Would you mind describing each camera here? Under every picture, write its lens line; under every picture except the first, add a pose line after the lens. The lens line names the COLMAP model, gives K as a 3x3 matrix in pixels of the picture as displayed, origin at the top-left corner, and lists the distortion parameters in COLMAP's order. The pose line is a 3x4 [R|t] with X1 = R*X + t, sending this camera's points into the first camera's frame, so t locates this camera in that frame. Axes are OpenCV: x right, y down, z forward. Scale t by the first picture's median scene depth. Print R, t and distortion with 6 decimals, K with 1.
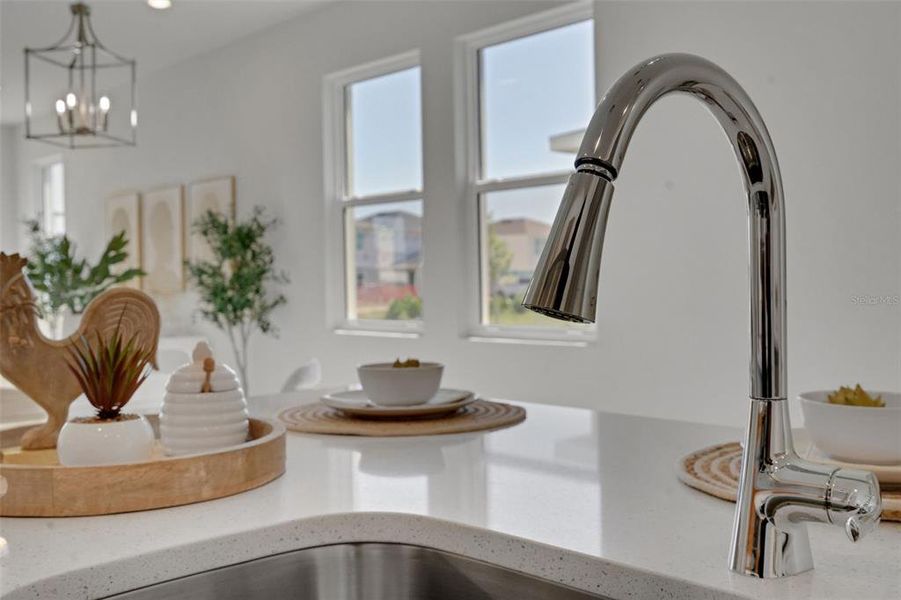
lens RADIAL K [[922.2, 0, 450.5], [0, 922.2, 300.0], [0, 0, 1]] dist [0.006037, 0.003925]
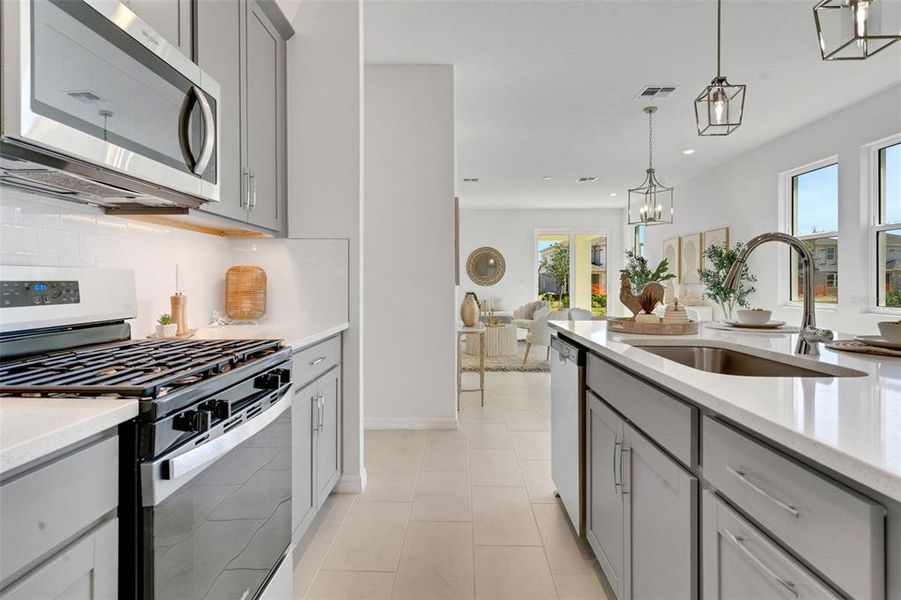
lens RADIAL K [[479.1, 0, 451.2], [0, 479.1, 281.1], [0, 0, 1]] dist [0.001454, 0.000978]
pose [[0.711031, 0.013565, -0.703030, 0.081546], [-0.024179, 0.999694, -0.005165, 0.002488], [0.702745, 0.020671, 0.711142, -0.183131]]
